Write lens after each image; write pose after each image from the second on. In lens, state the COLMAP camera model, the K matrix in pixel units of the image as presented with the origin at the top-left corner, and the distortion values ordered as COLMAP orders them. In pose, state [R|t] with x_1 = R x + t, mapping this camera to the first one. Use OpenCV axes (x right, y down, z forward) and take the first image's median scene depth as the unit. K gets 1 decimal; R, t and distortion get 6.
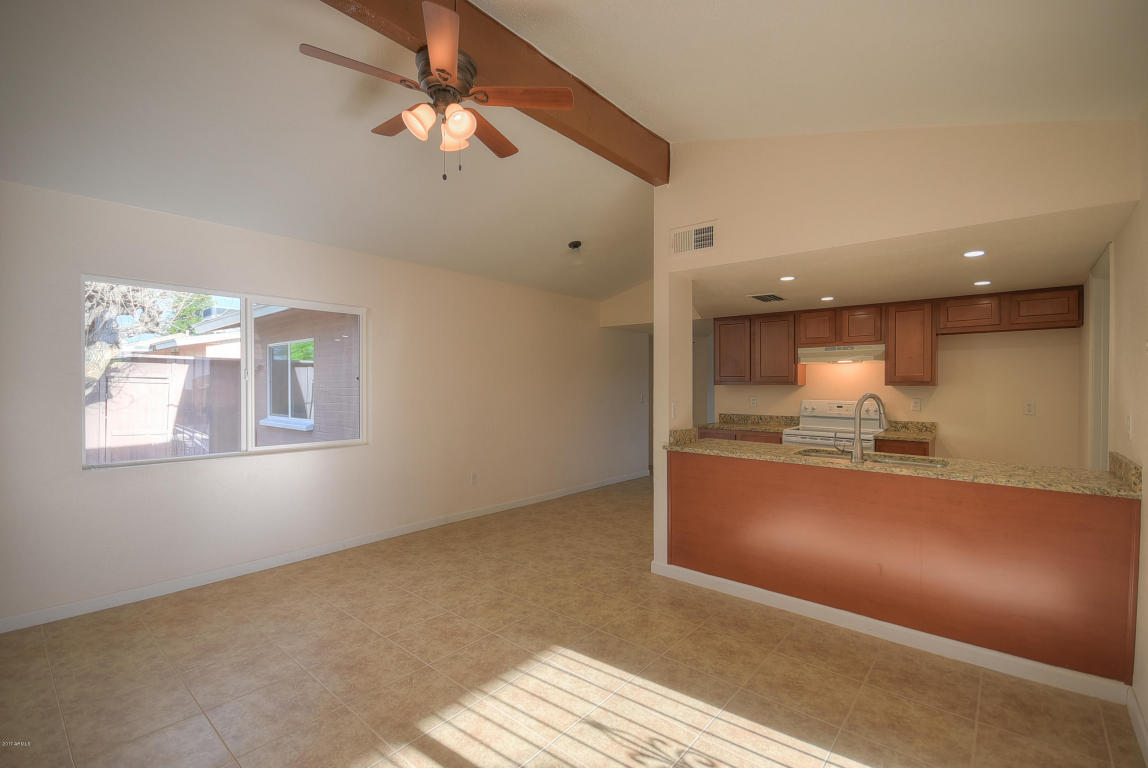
lens RADIAL K [[507.5, 0, 571.1], [0, 507.5, 388.6], [0, 0, 1]] dist [0.009696, -0.005381]
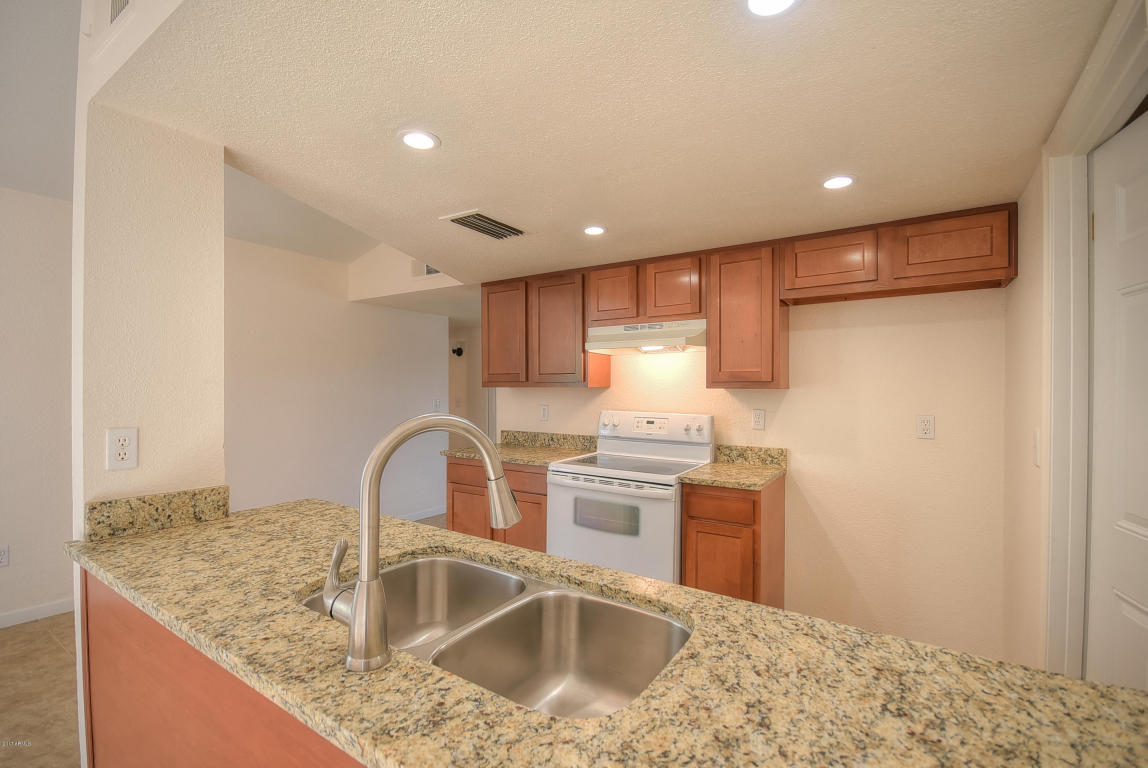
lens RADIAL K [[507.5, 0, 569.2], [0, 507.5, 385.5], [0, 0, 1]] dist [0.009696, -0.005381]
pose [[0.992315, 0.002723, 0.123704, 0.382338], [-0.001412, 0.999942, -0.010688, -0.002510], [-0.123726, 0.010431, 0.992262, 0.427943]]
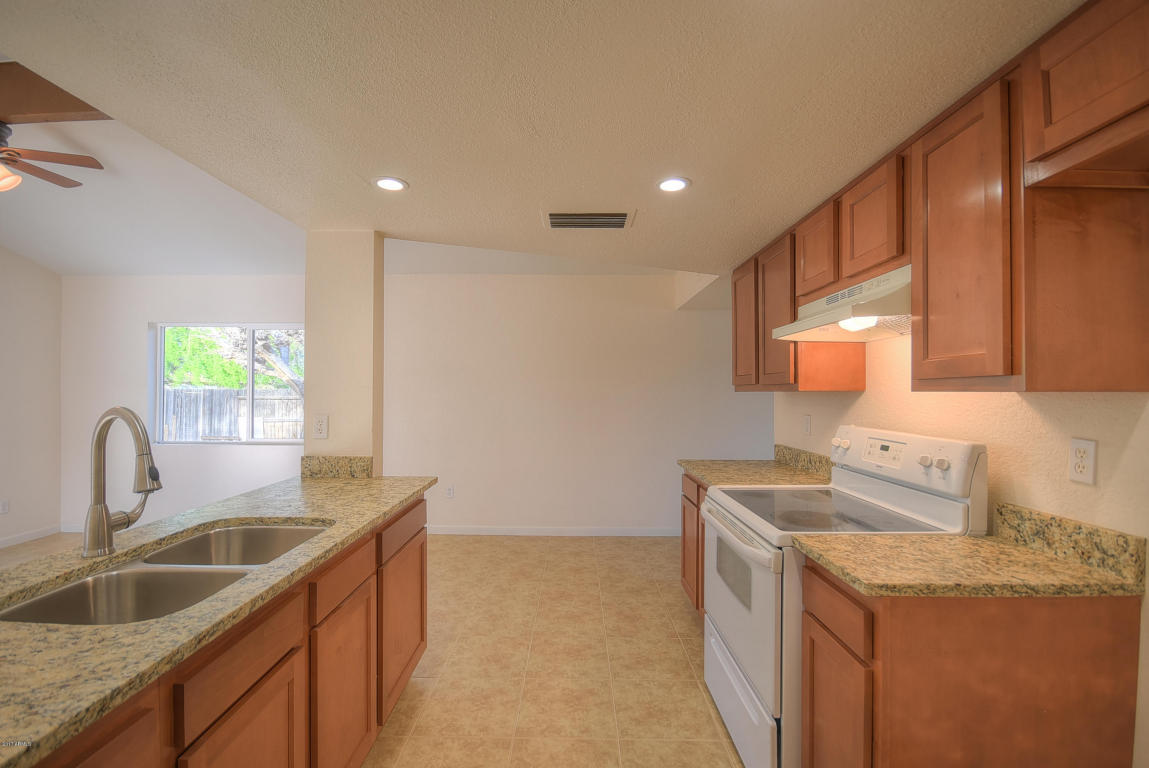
lens RADIAL K [[507.9, 0, 562.5], [0, 507.9, 391.5], [0, 0, 1]] dist [0.009696, -0.005381]
pose [[0.641906, -0.000128, -0.766783, 0.720873], [-0.005203, 0.999976, -0.004523, -0.003285], [0.766766, 0.006893, 0.641890, 0.619741]]
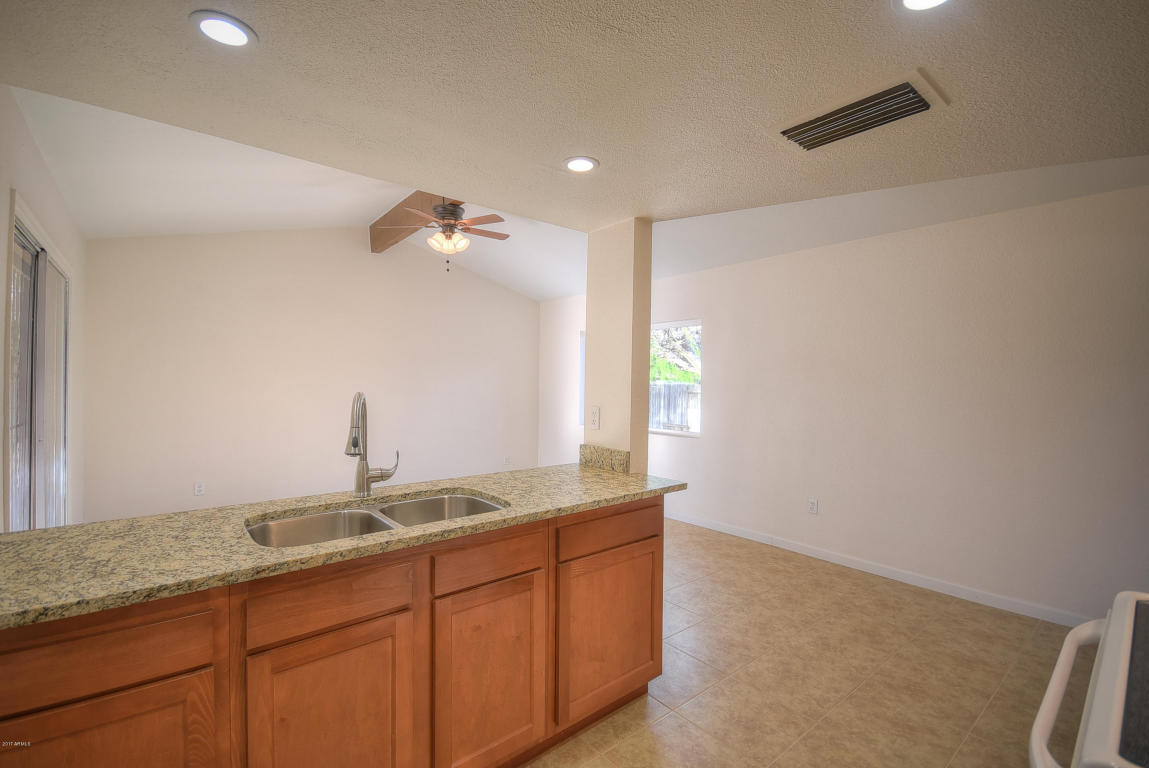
lens RADIAL K [[507.9, 0, 570.5], [0, 507.9, 390.0], [0, 0, 1]] dist [0.009696, -0.005381]
pose [[-0.160080, 0.006623, -0.987082, 0.703891], [-0.018724, 0.999777, 0.009745, -0.002977], [0.986926, 0.020042, -0.159921, 0.829303]]
